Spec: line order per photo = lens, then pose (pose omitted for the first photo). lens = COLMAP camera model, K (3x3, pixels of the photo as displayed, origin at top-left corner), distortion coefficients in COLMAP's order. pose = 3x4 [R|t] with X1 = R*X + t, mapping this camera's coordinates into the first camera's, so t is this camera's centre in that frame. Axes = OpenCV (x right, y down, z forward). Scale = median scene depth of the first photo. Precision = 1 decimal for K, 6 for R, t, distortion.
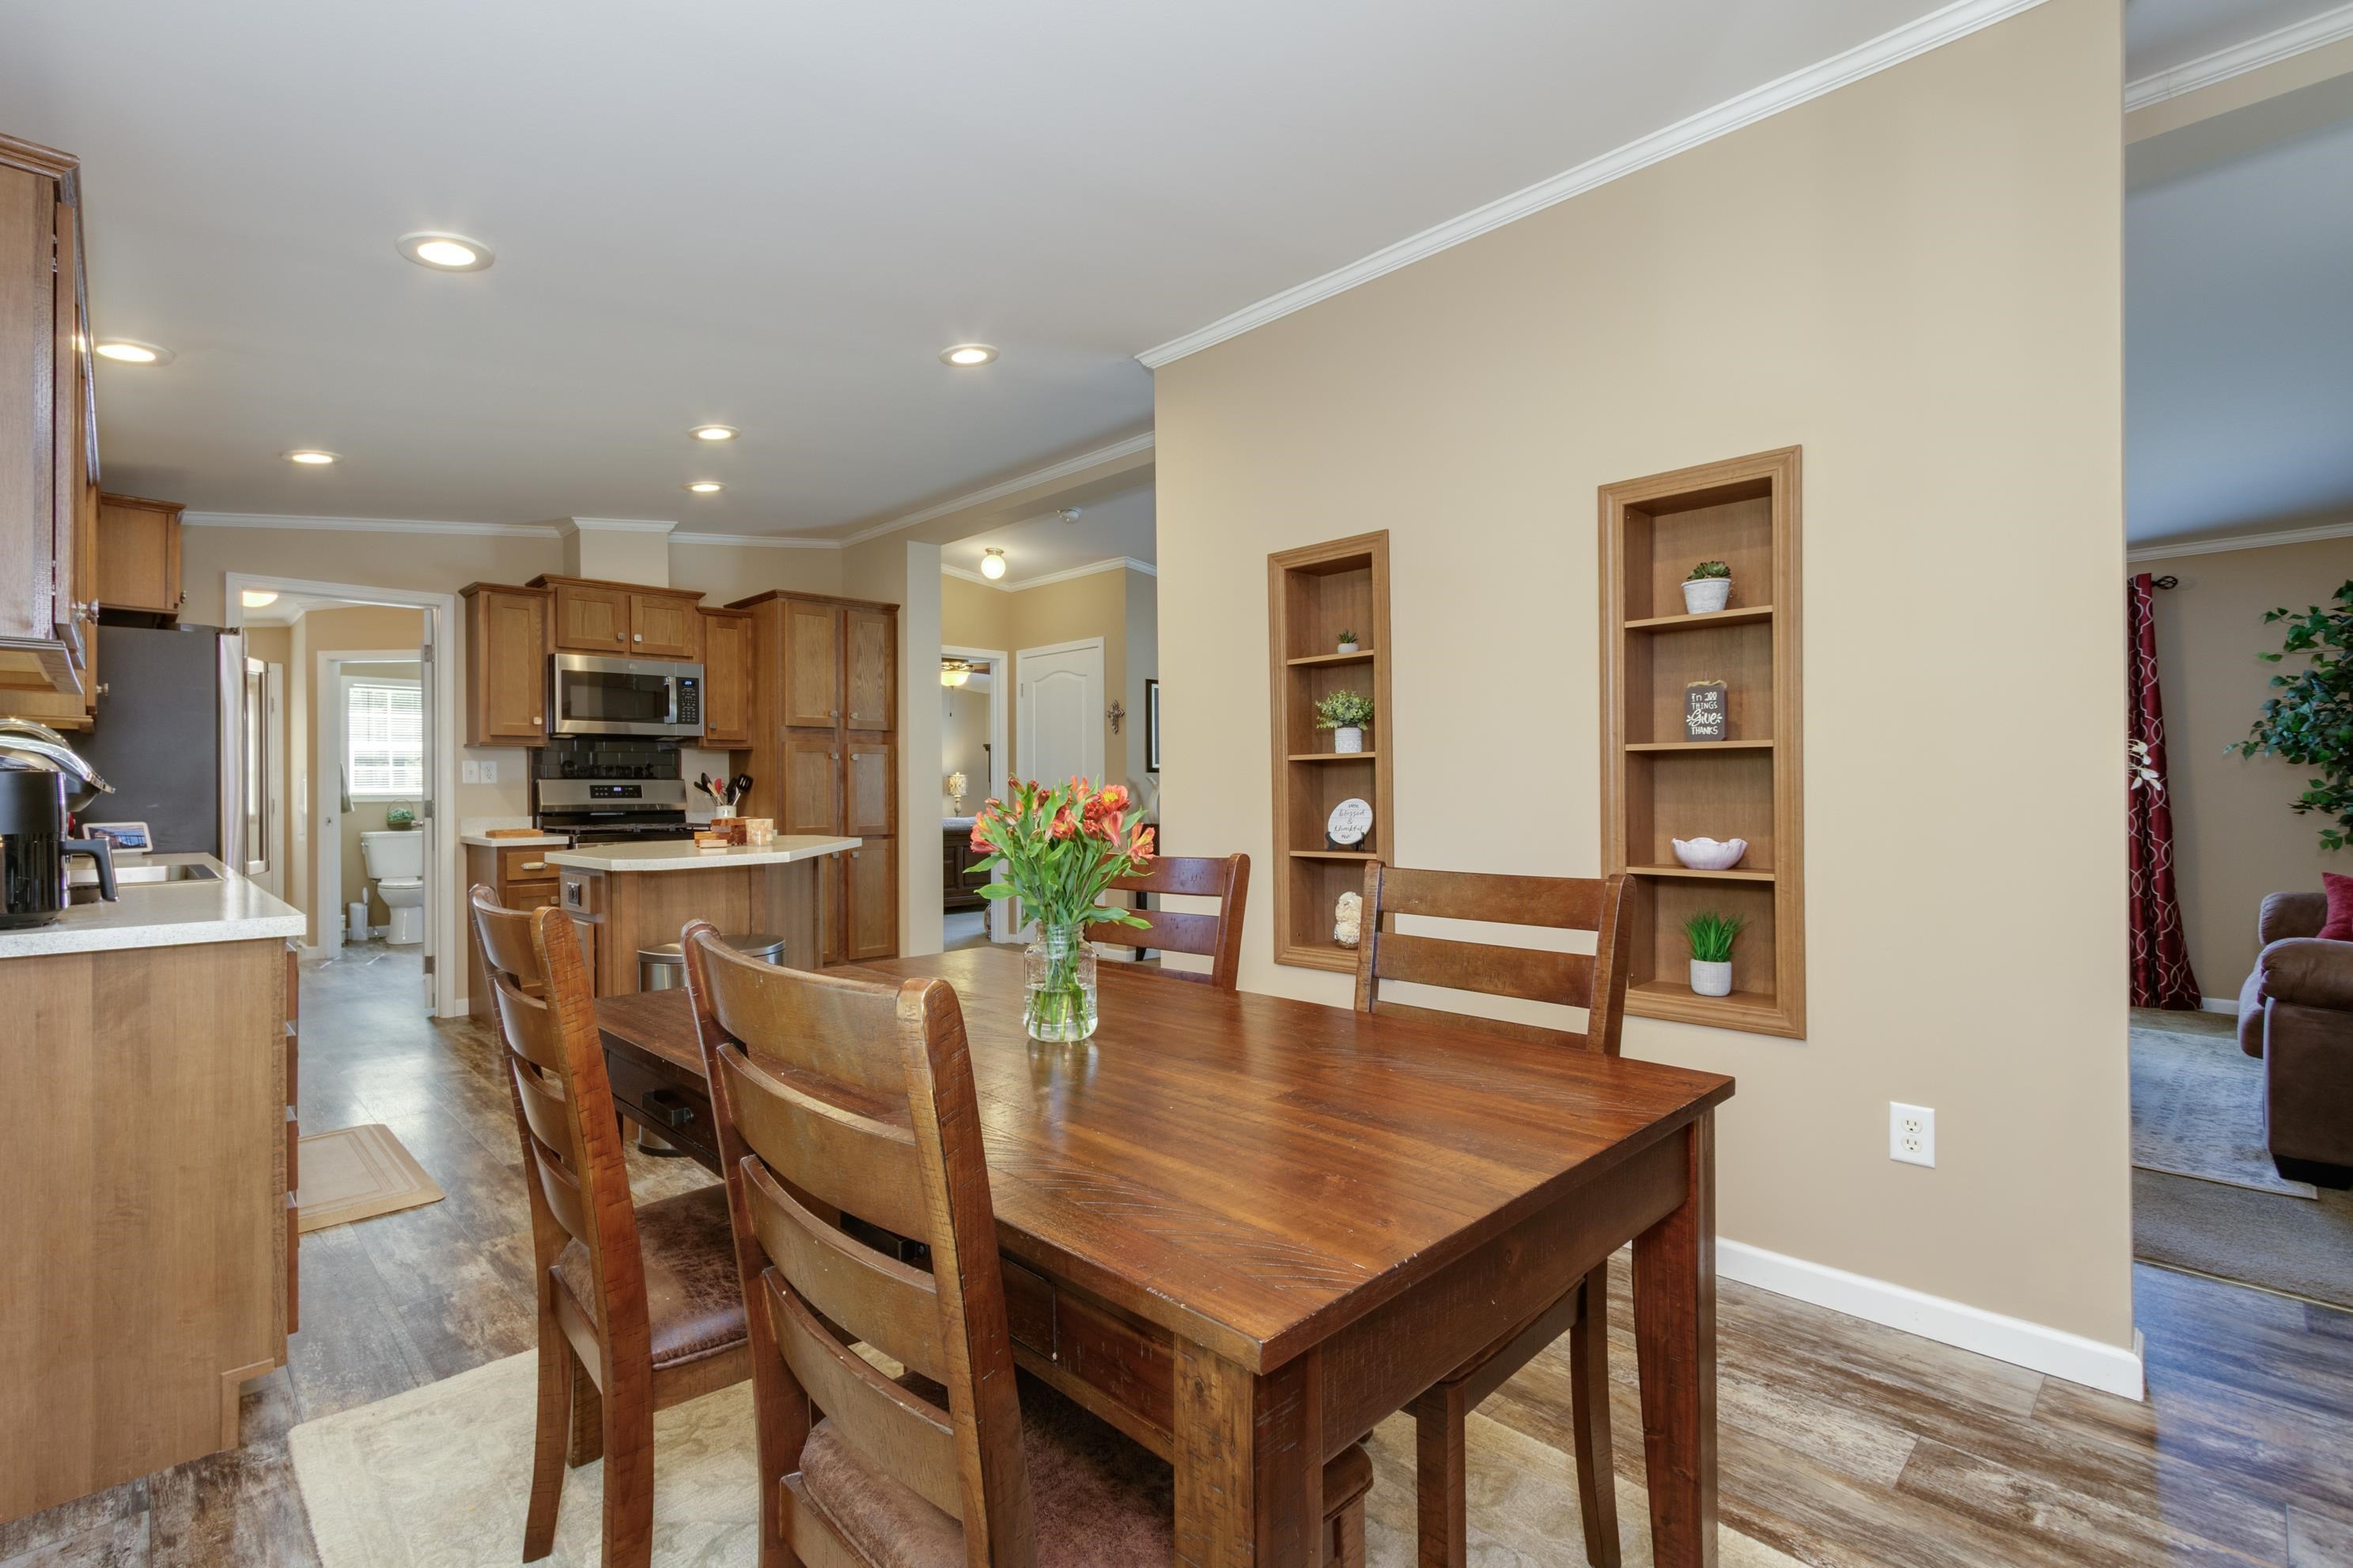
lens RADIAL K [[1064.1, 0, 1107.8], [0, 1064.1, 783.2], [0, 0, 1]] dist [0.001128, 0.001511]
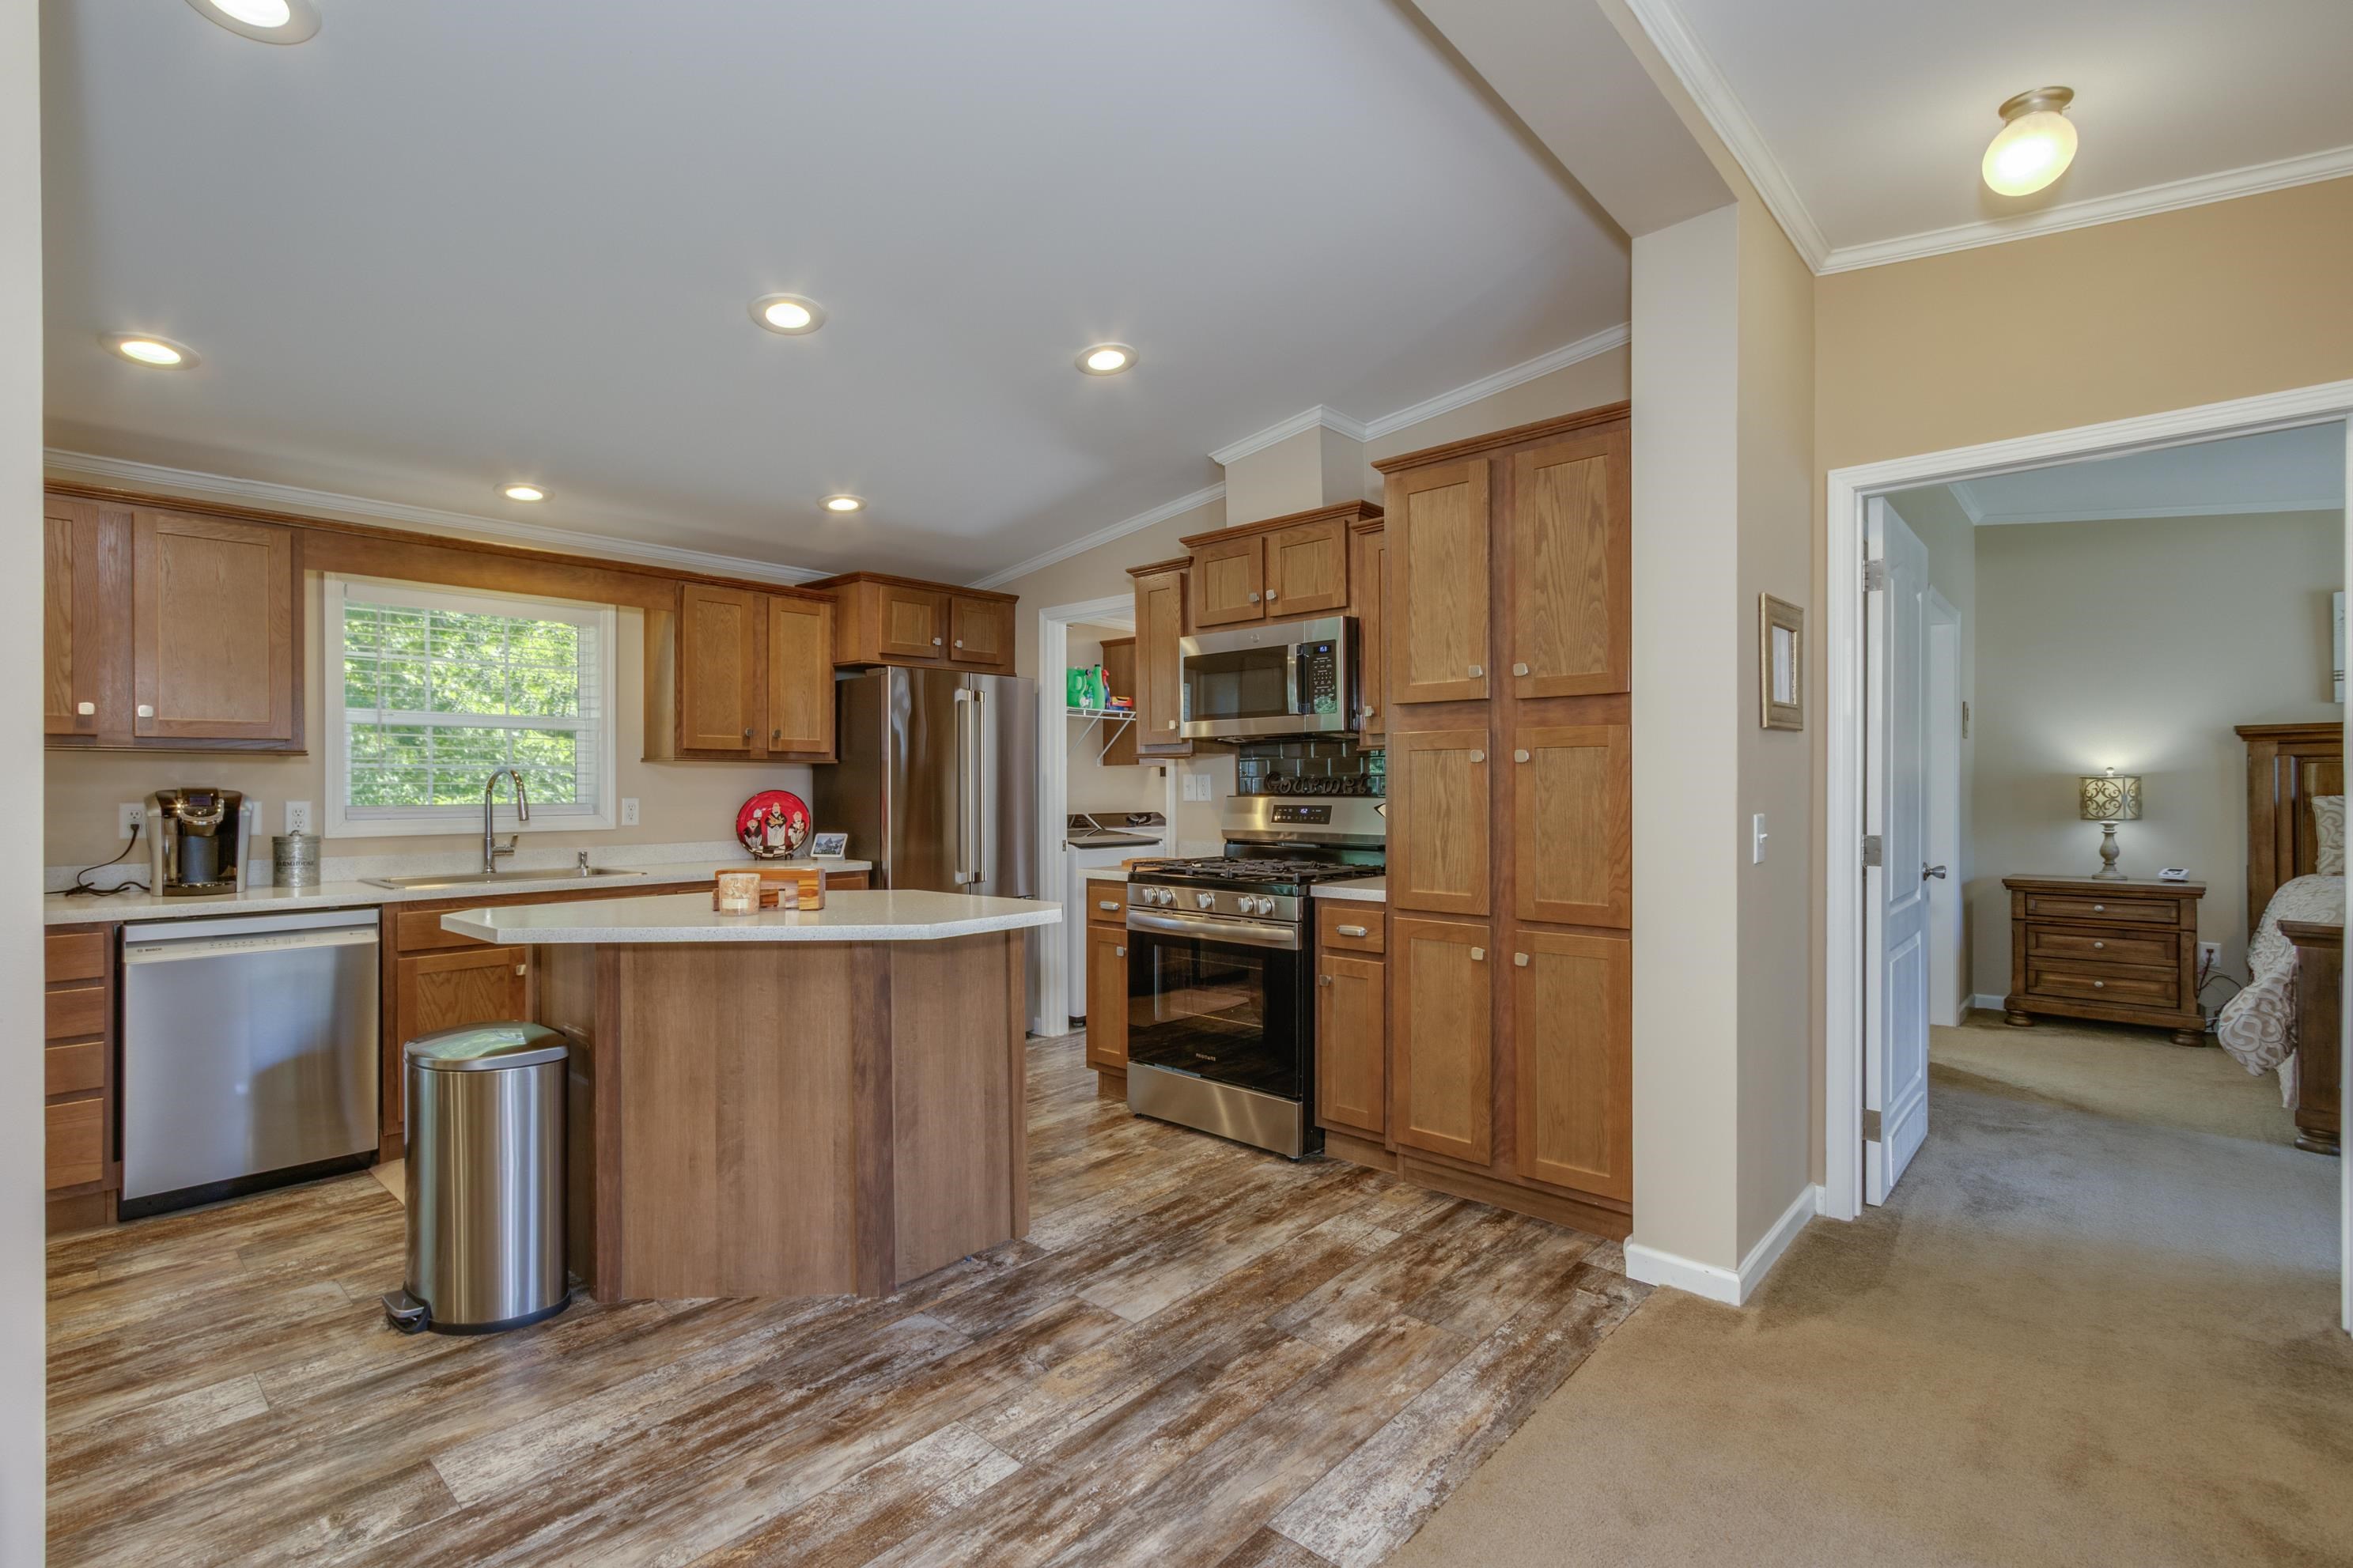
lens RADIAL K [[1075.4, 0, 1119.9], [0, 1075.4, 789.0], [0, 0, 1]] dist [0.000345, 0.000525]
pose [[0.058818, 0.008116, -0.998236, 0.250311], [0.007467, 0.999935, 0.008570, -0.016325], [0.998241, -0.007957, 0.058753, 0.844462]]
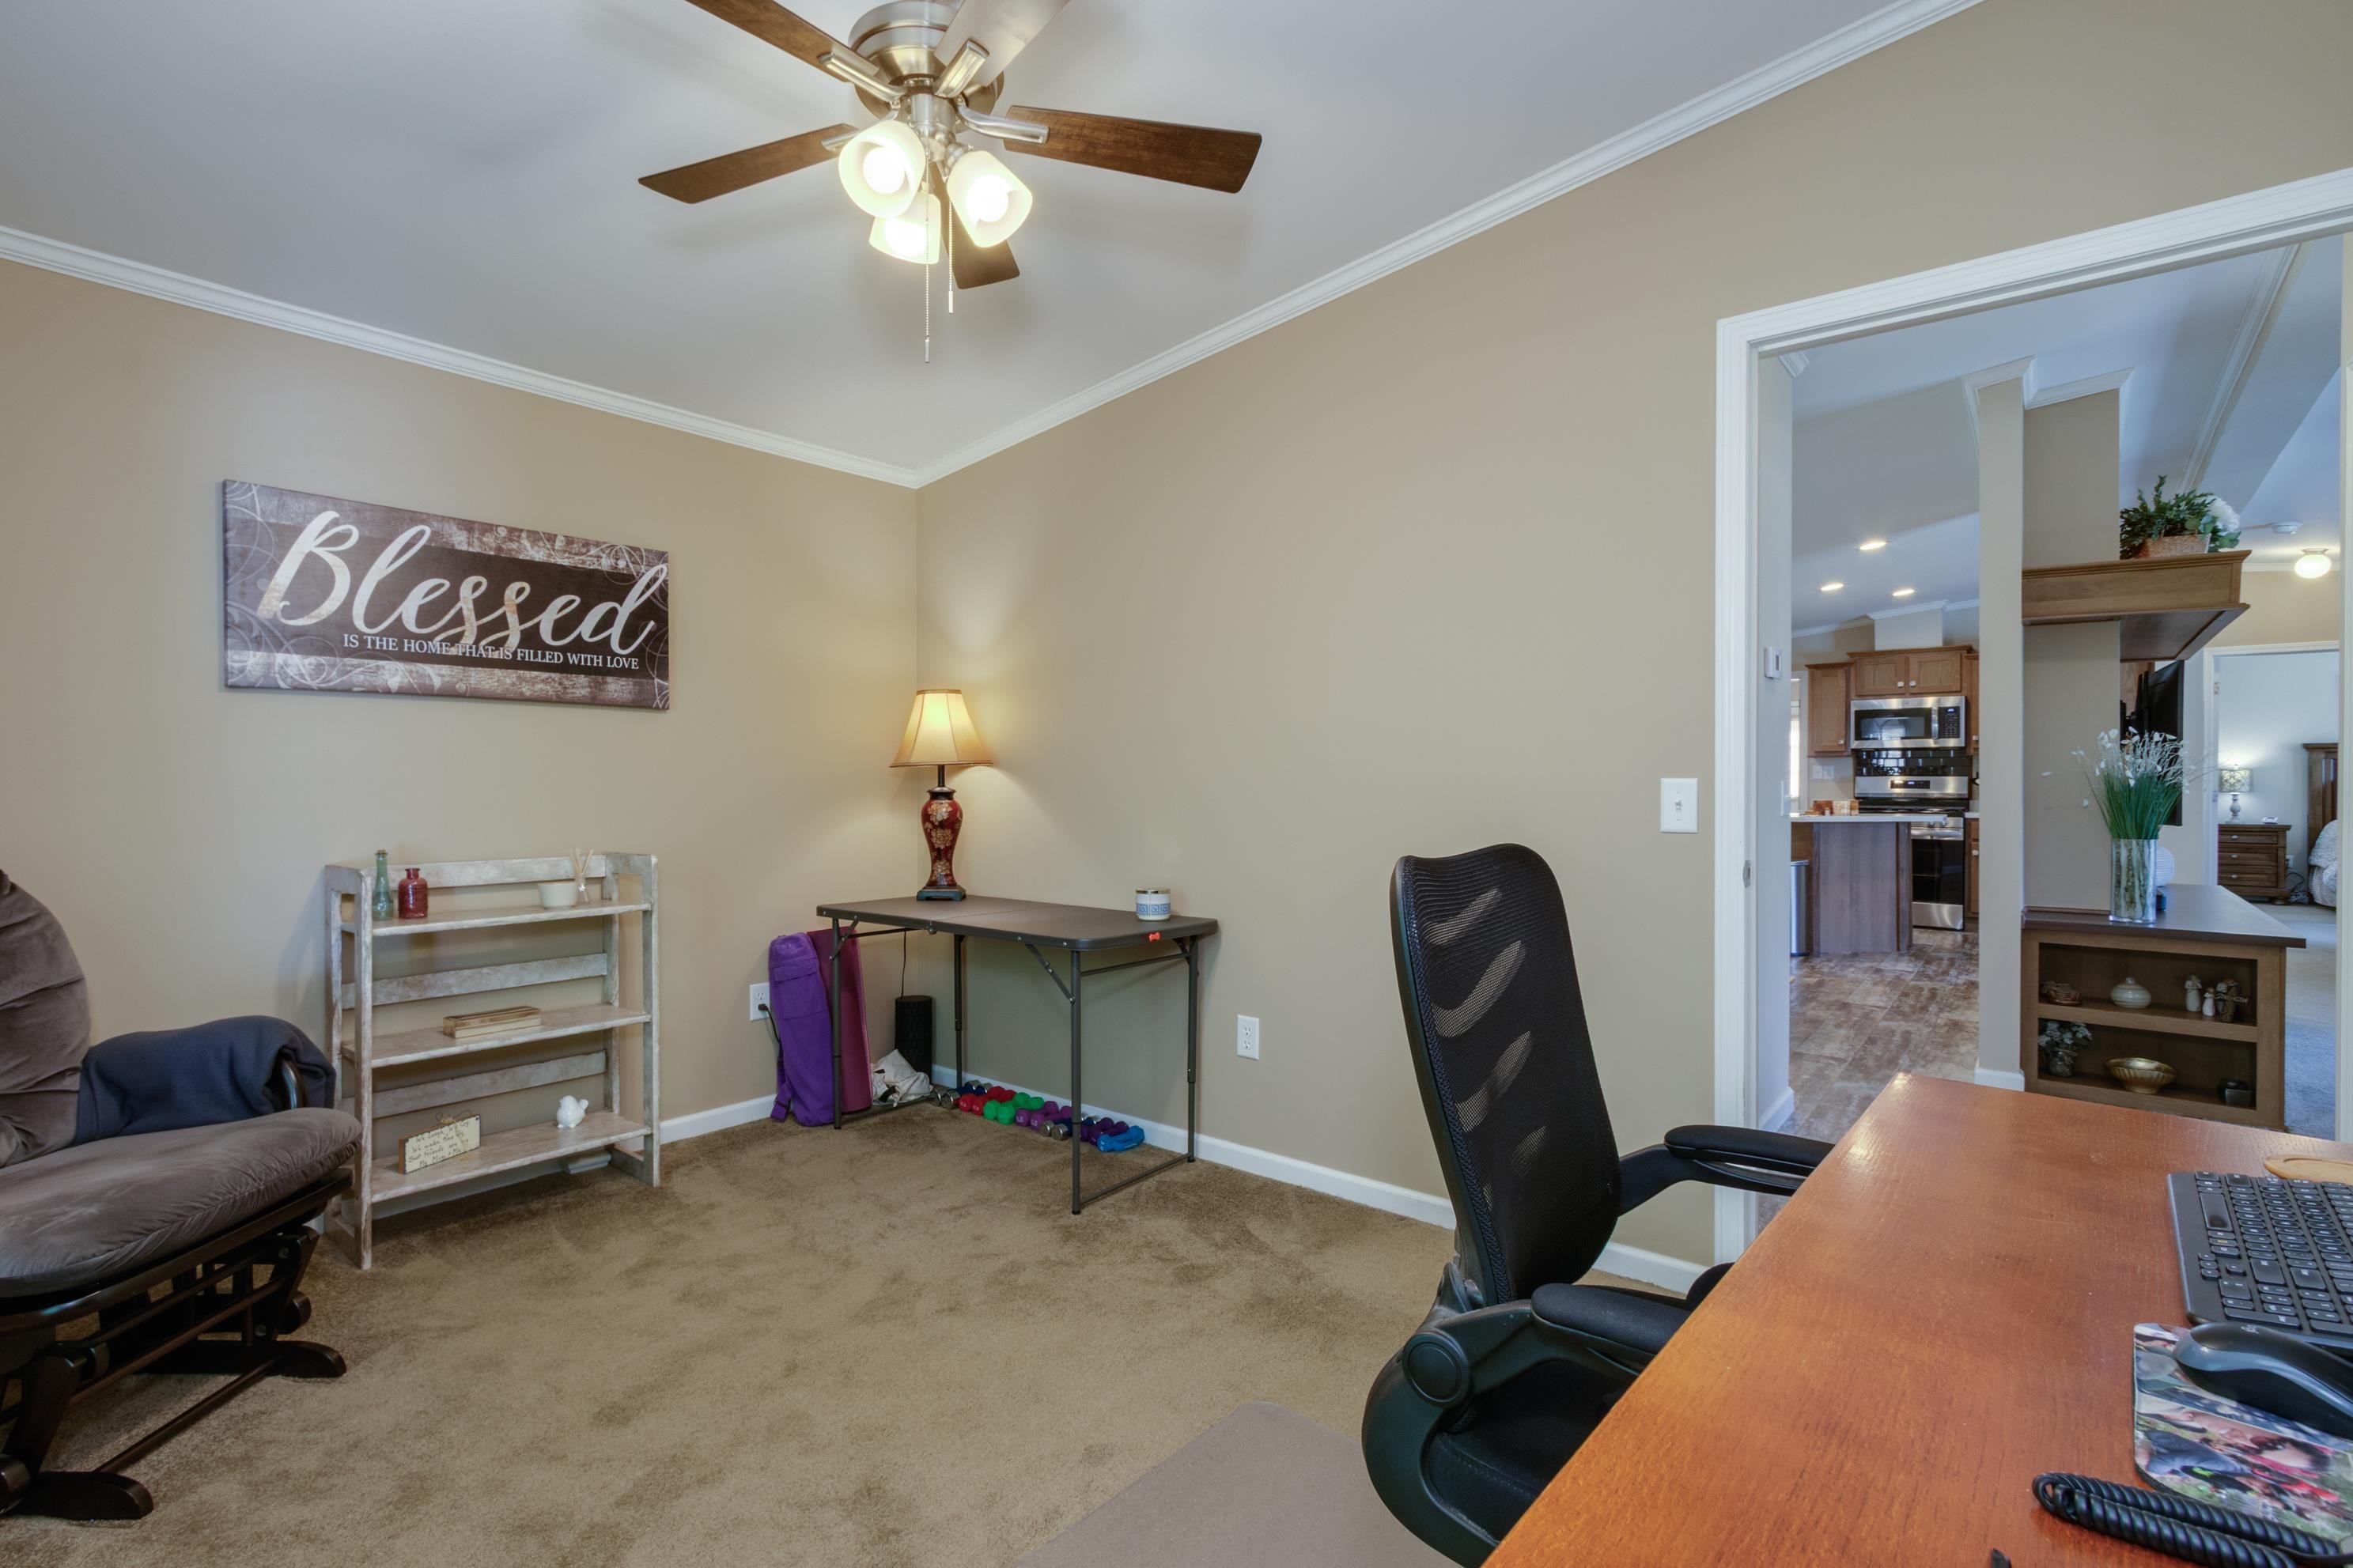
lens RADIAL K [[1094.2, 0, 1112.5], [0, 1094.2, 788.9], [0, 0, 1]] dist [-0.000301, -0.000421]
pose [[0.108621, 0.012727, -0.994002, 0.971668], [0.004347, 0.999902, 0.013277, -0.011879], [0.994074, -0.005763, 0.108555, -0.301408]]
